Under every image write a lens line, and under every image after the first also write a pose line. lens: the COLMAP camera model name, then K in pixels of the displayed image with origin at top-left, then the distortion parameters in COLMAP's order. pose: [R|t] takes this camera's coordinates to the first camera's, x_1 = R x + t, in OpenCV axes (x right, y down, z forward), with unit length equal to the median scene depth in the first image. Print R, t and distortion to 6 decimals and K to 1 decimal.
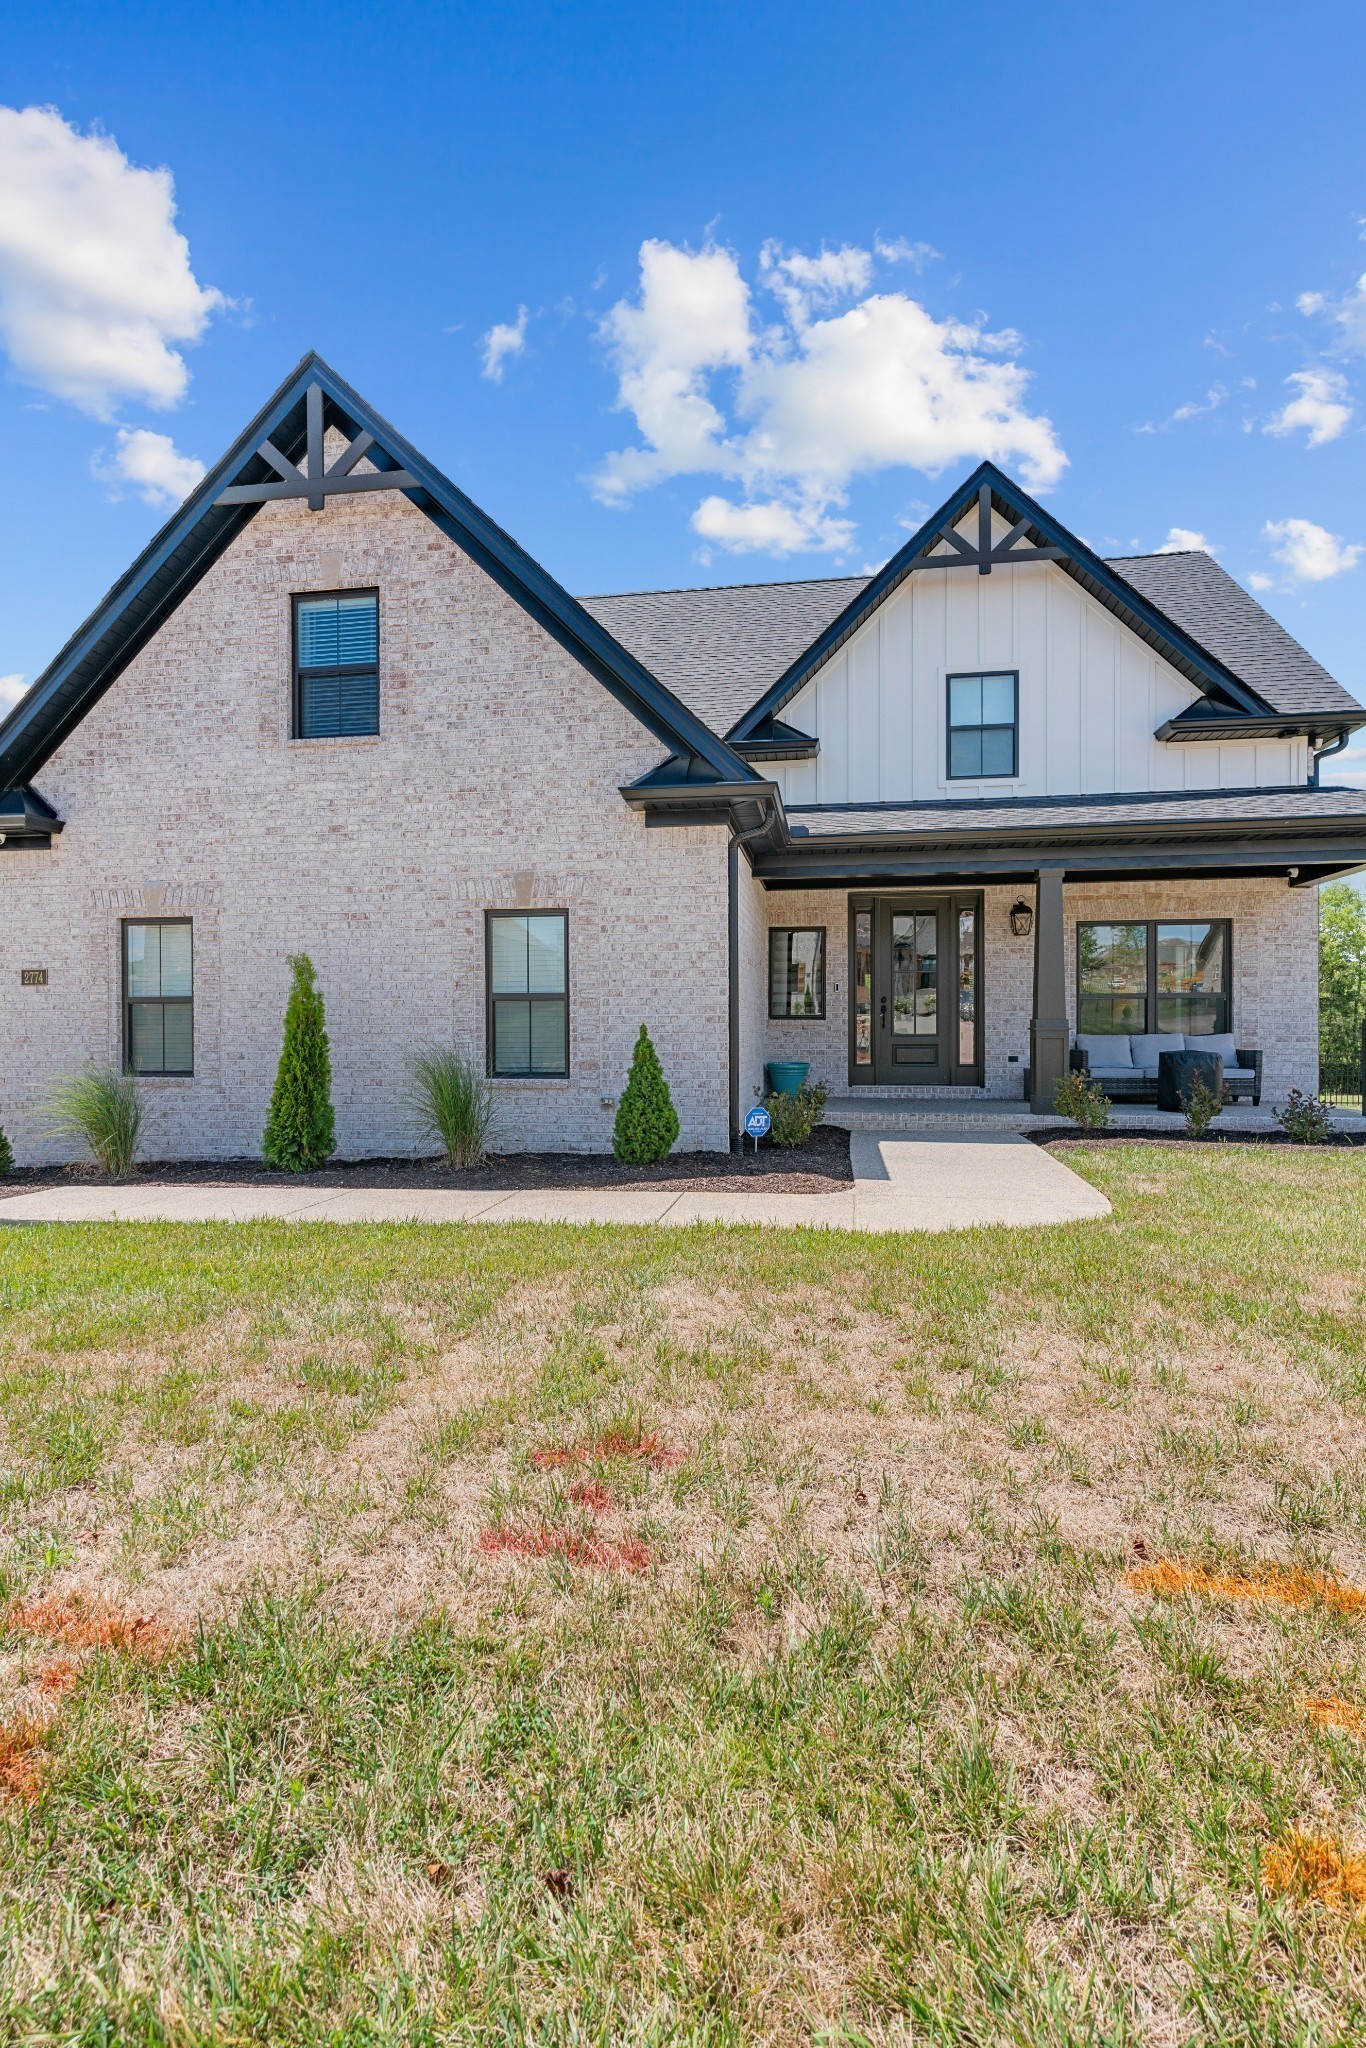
lens RADIAL K [[974.1, 0, 686.4], [0, 974.1, 1065.4], [0, 0, 1]] dist [0.004048, 0.000978]
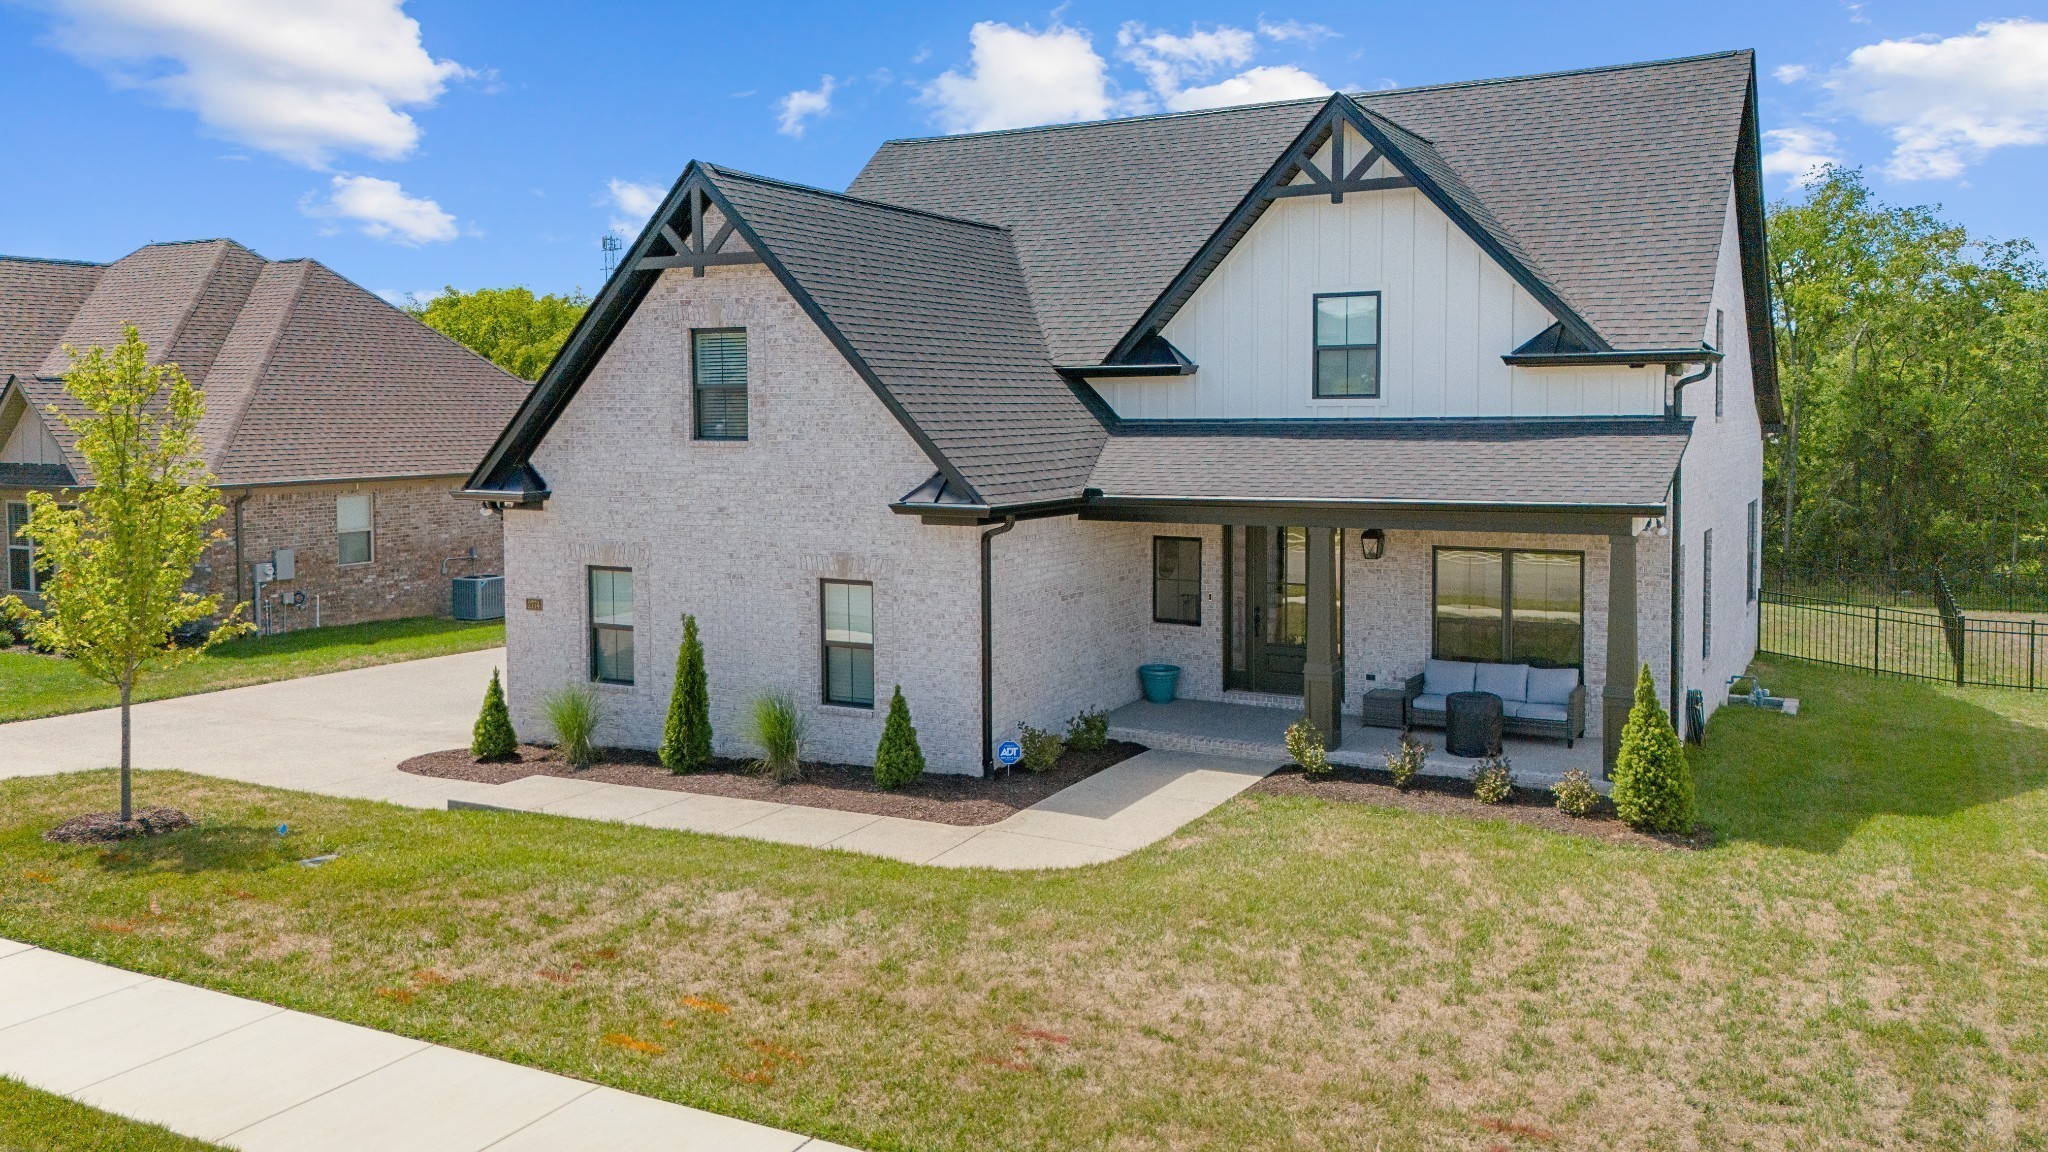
lens RADIAL K [[1568.1, 0, 1122.5], [0, 1568.1, 571.0], [0, 0, 1]] dist [0.109396, -0.000604]
pose [[0.947878, 0.035157, -0.316689, 0.833945], [-0.011552, 0.997032, 0.076110, -0.327873], [0.318425, -0.068485, 0.945471, -0.854550]]
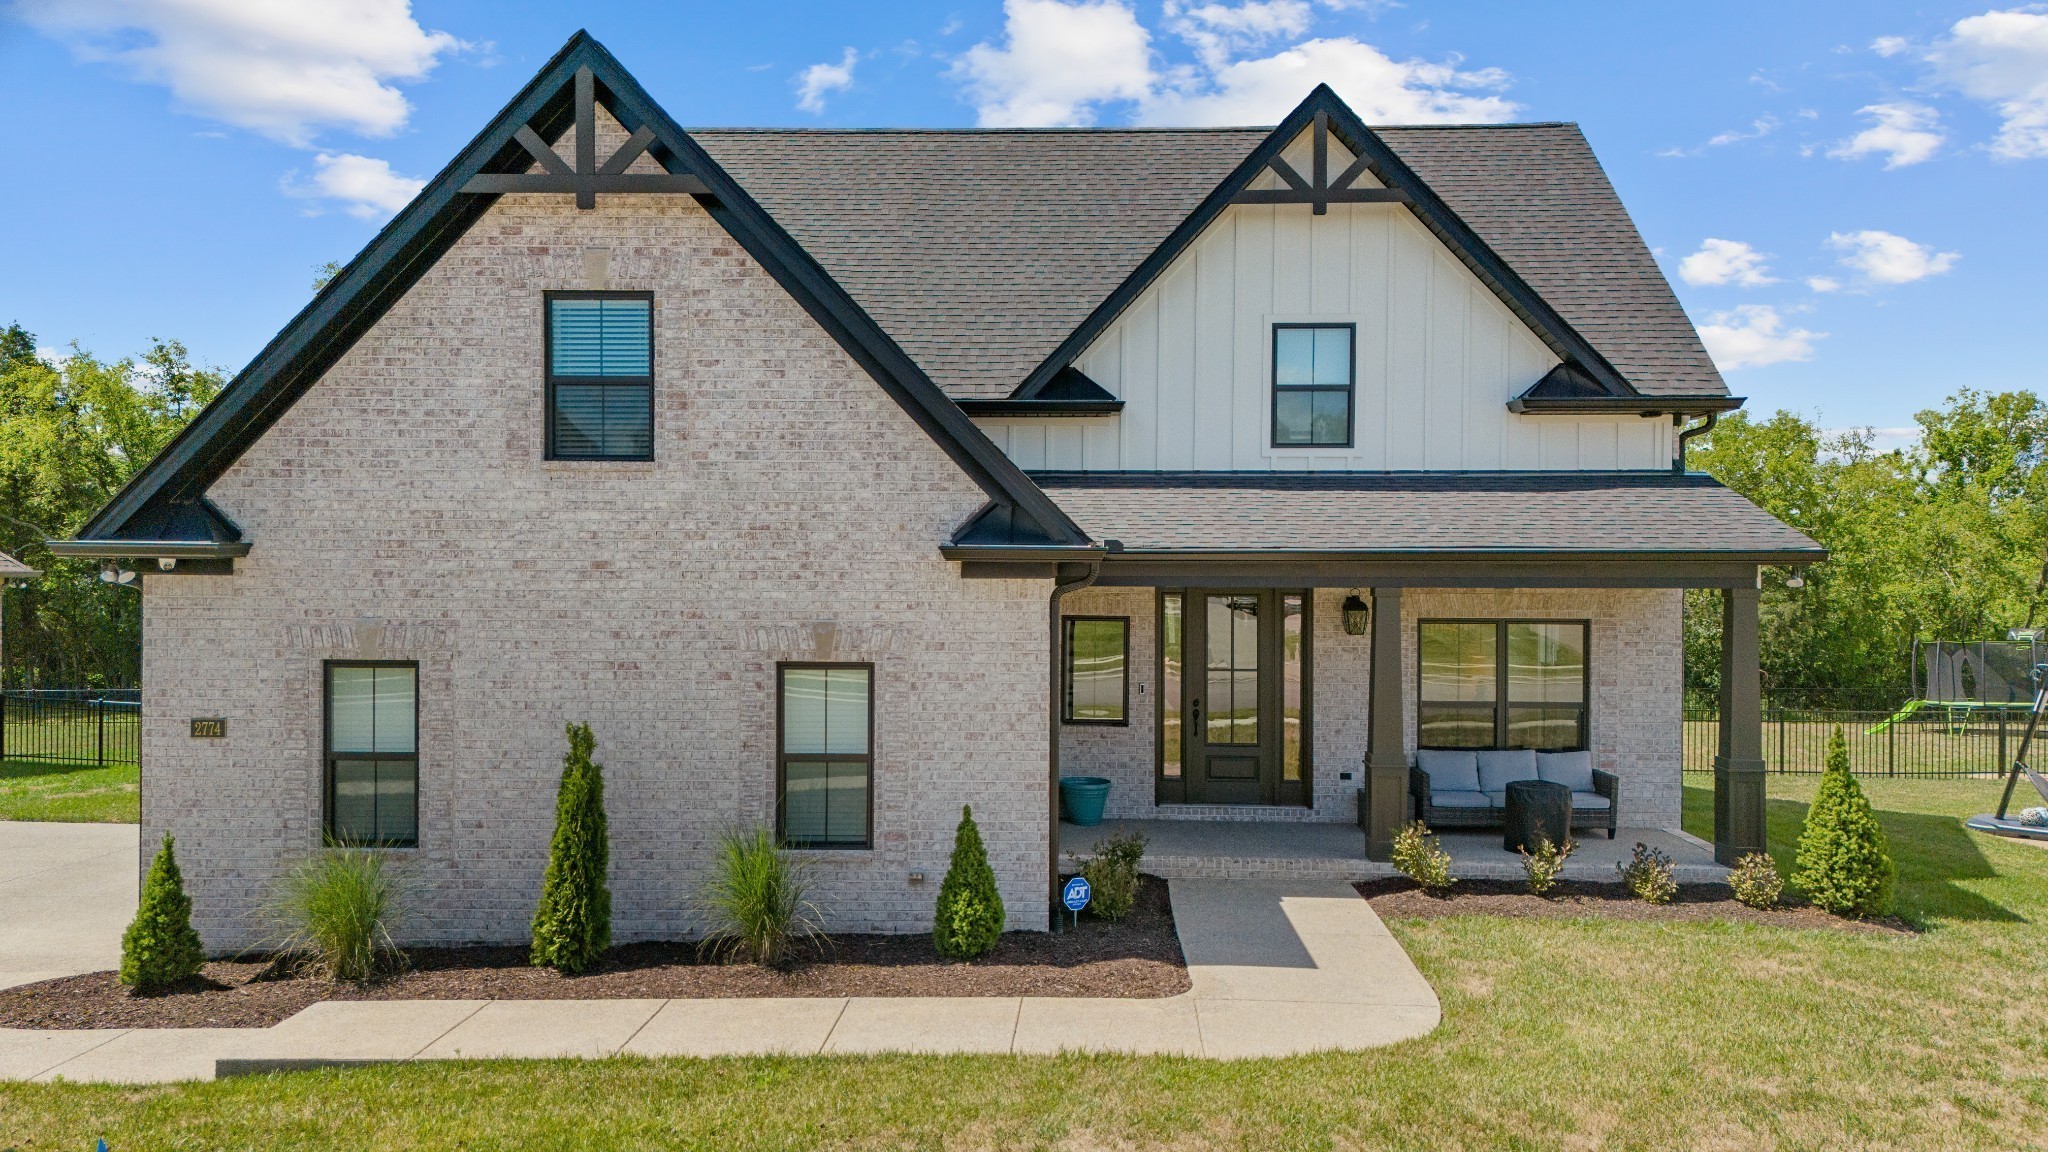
lens RADIAL K [[1520.2, 0, 1035.4], [0, 1520.2, 630.0], [0, 0, 1]] dist [0.115343, -0.171315]
pose [[0.991809, 0.005054, 0.127631, -0.147871], [-0.005805, 0.999968, 0.005518, -0.193775], [-0.127599, -0.006214, 0.991806, -0.409795]]
